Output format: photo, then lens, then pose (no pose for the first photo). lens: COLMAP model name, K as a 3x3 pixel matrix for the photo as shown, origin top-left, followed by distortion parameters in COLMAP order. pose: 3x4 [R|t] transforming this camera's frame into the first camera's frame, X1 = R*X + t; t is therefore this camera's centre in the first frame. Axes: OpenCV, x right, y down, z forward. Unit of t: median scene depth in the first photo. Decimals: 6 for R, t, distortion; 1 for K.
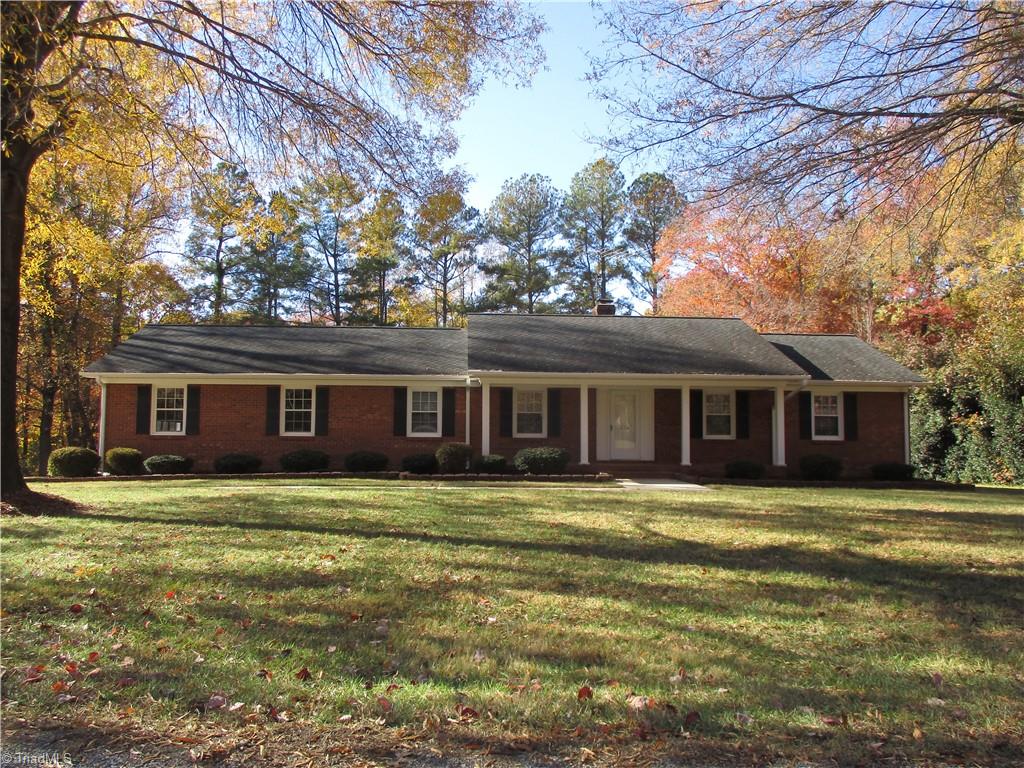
lens RADIAL K [[847.0, 0, 511.8], [0, 847.0, 370.1], [0, 0, 1]] dist [-0.028370, 0.006182]
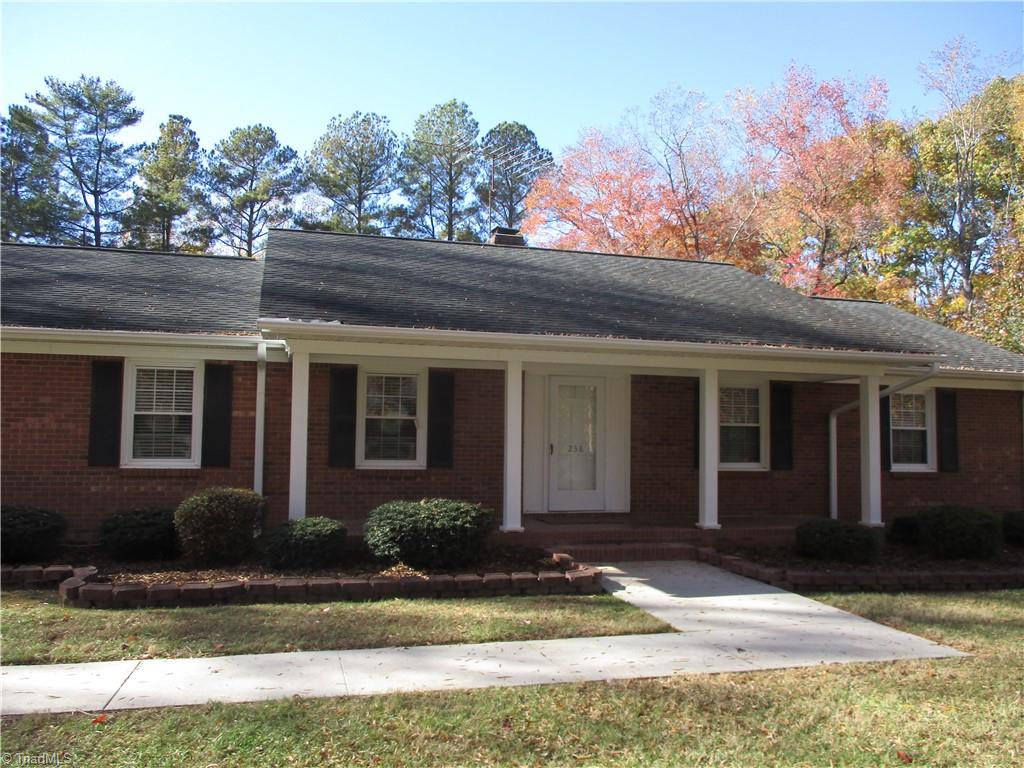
lens RADIAL K [[847.0, 0, 511.8], [0, 847.0, 370.1], [0, 0, 1]] dist [-0.028370, 0.006182]
pose [[0.976757, 0.023682, 0.213039, -0.006009], [-0.025354, 0.999665, 0.005122, 0.006919], [-0.212846, -0.010404, 0.977030, 0.190617]]
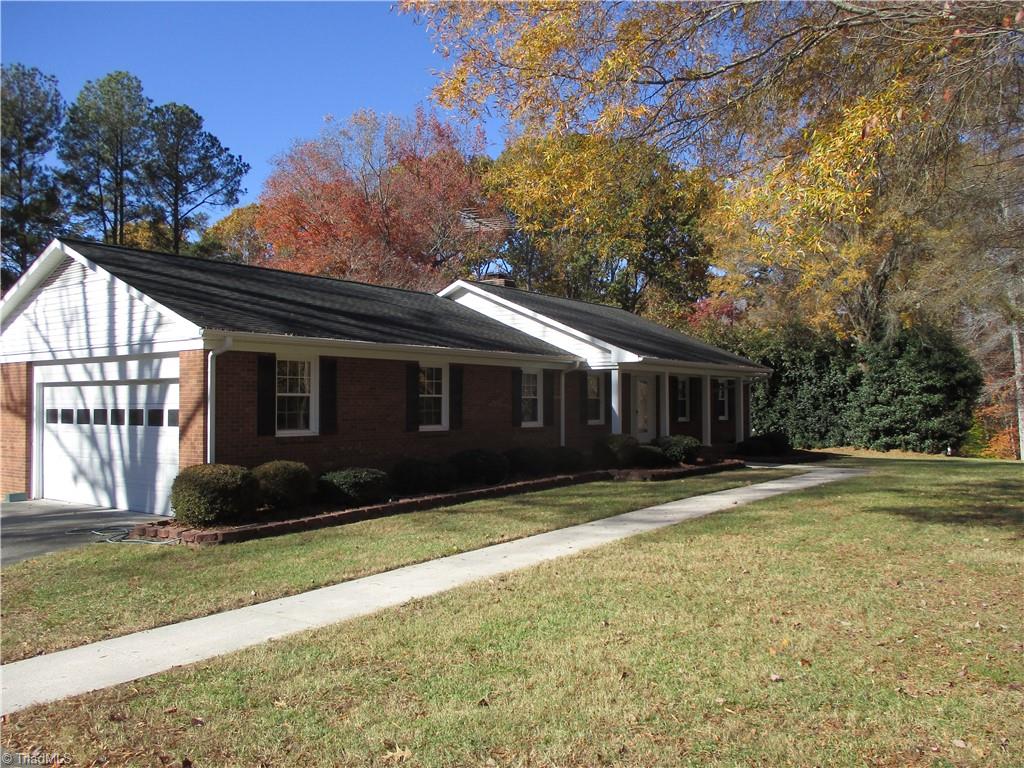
lens RADIAL K [[847.0, 0, 511.8], [0, 847.0, 370.1], [0, 0, 1]] dist [-0.028370, 0.006182]
pose [[0.657686, 0.020769, 0.753006, -0.278701], [-0.051962, 0.998490, 0.017844, 0.003113], [-0.751498, -0.050864, 0.657771, 0.172834]]
